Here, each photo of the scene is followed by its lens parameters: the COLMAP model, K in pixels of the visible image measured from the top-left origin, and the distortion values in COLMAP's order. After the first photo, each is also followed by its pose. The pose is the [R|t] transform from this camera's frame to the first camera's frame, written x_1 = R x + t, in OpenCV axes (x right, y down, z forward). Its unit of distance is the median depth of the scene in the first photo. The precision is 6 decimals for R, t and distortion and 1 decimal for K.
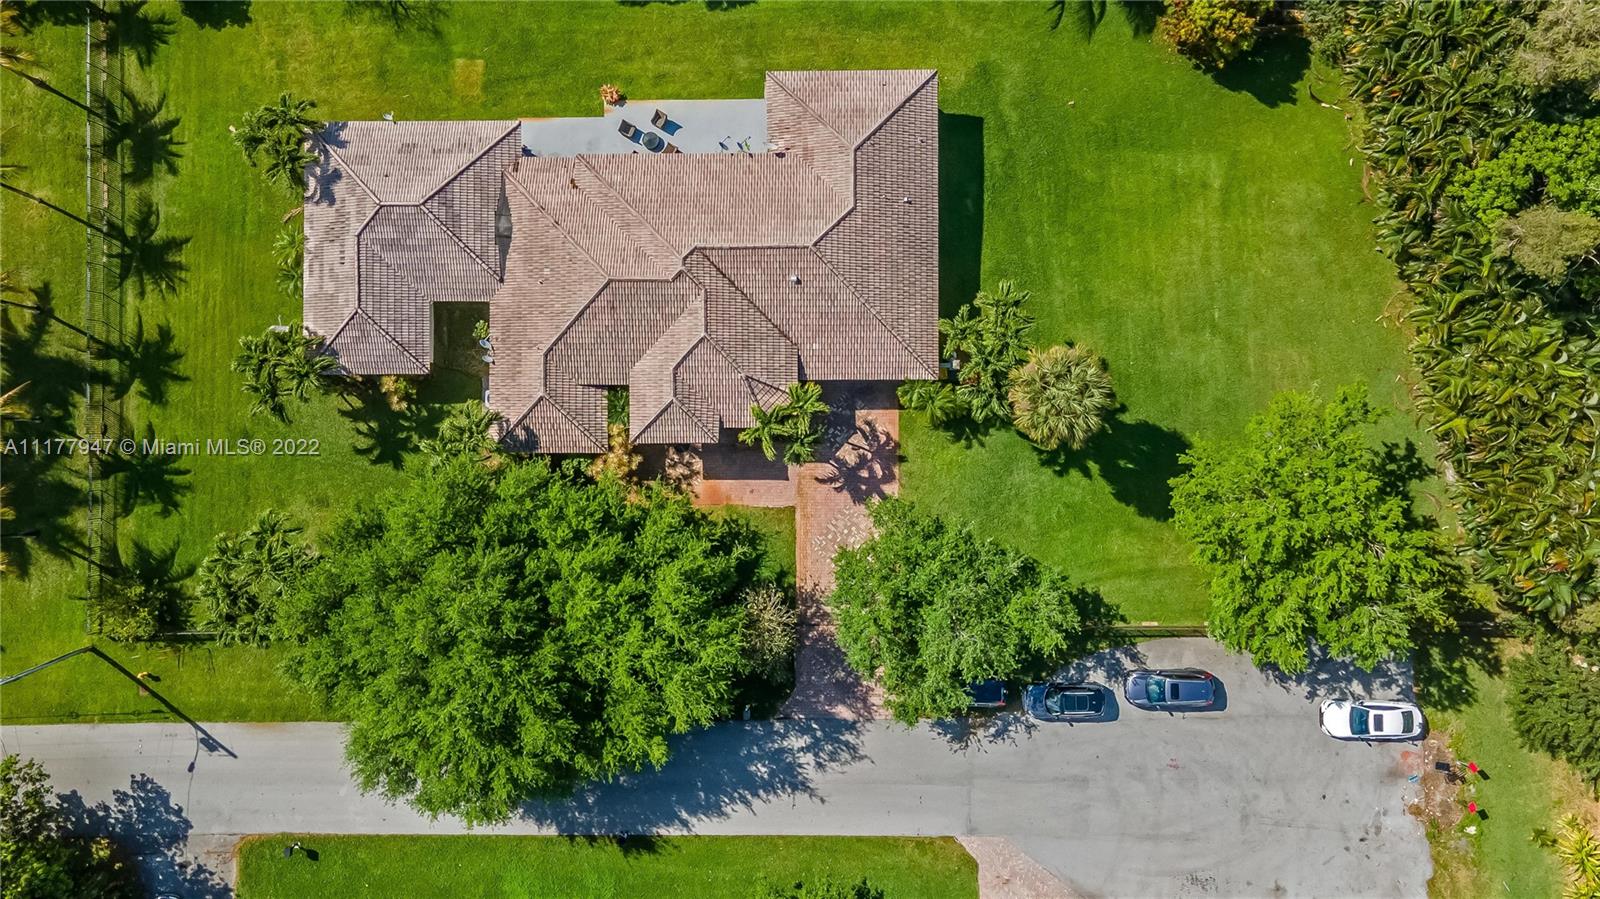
lens RADIAL K [[1100.0, 0, 800.0], [0, 1100.0, 449.5], [0, 0, 1]] dist [-0.003098, -0.000093]
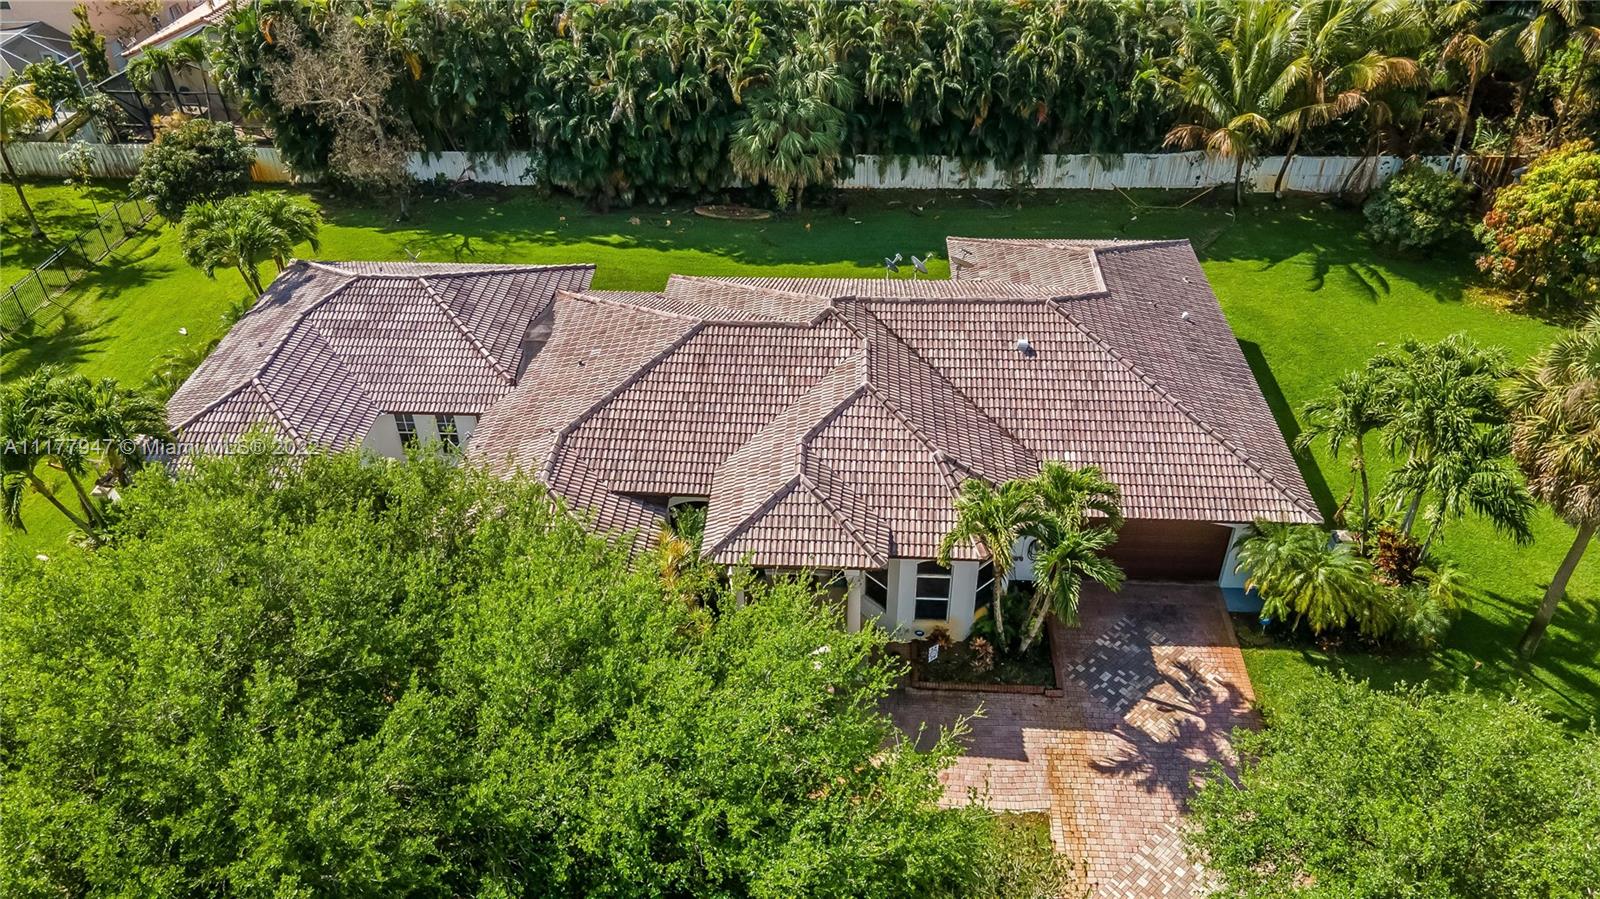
lens RADIAL K [[1152.3, 0, 800.0], [0, 1152.3, 449.5], [0, 0, 1]] dist [0.030107, 0.004813]
pose [[0.998225, 0.019436, -0.056300, -0.078559], [-0.055830, 0.634616, -0.770808, 0.316139], [0.020748, 0.772583, 0.634574, 0.601161]]
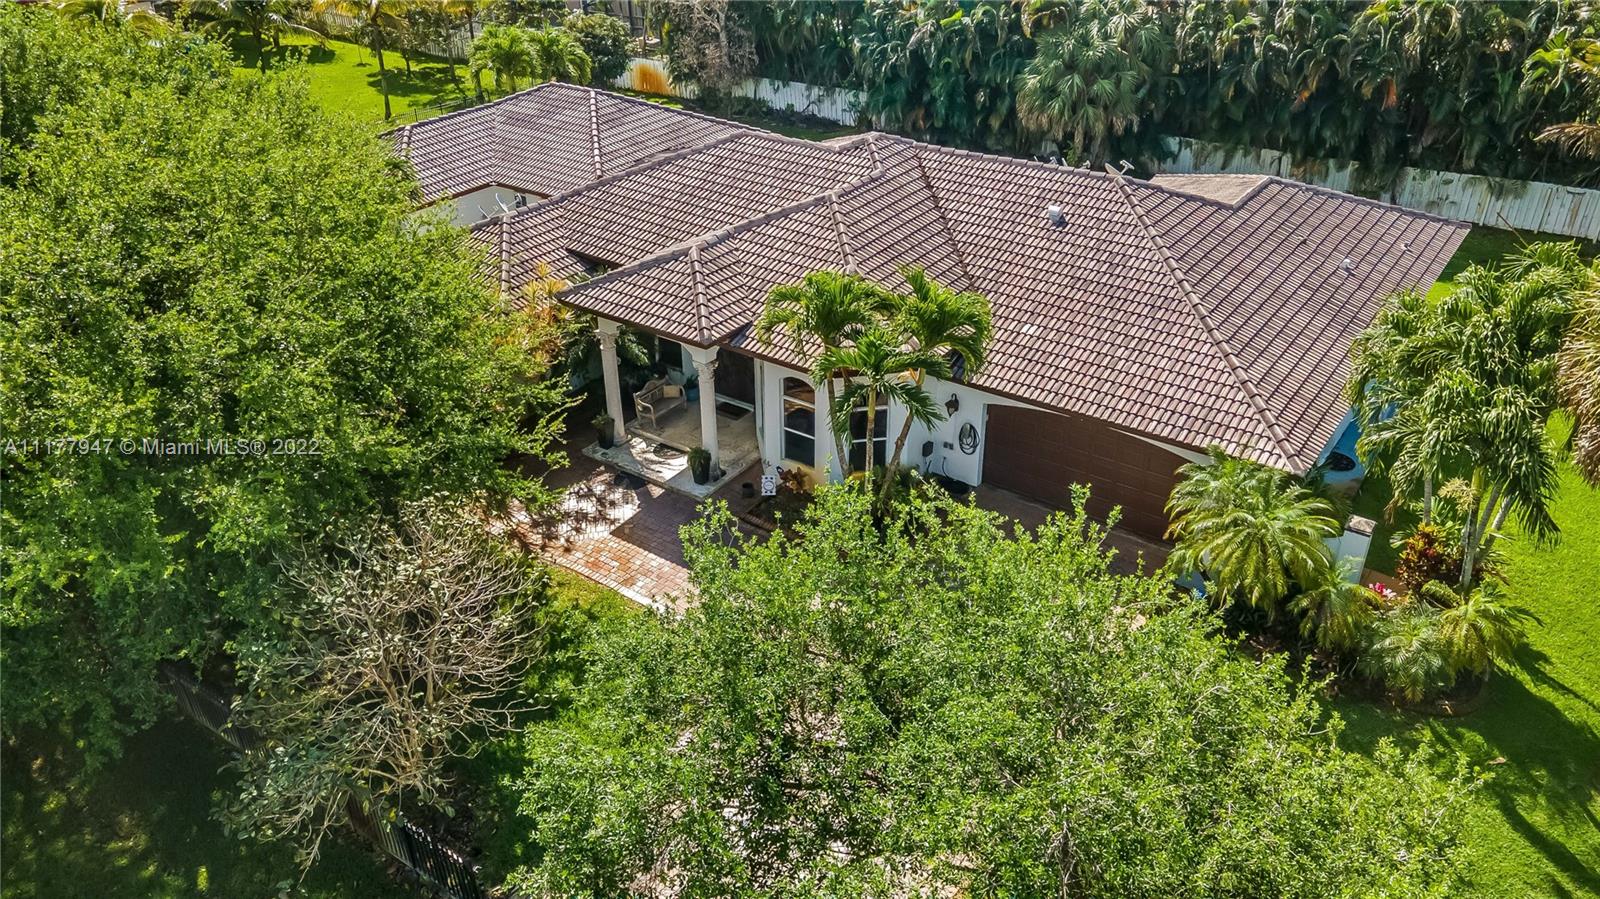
lens RADIAL K [[1177.4, 0, 800.0], [0, 1177.4, 449.5], [0, 0, 1]] dist [0.044529, 0.005794]
pose [[0.808877, 0.275729, -0.519318, 0.177033], [-0.586442, 0.442110, -0.678693, 0.267772], [0.042460, 0.853530, 0.519312, 0.746558]]
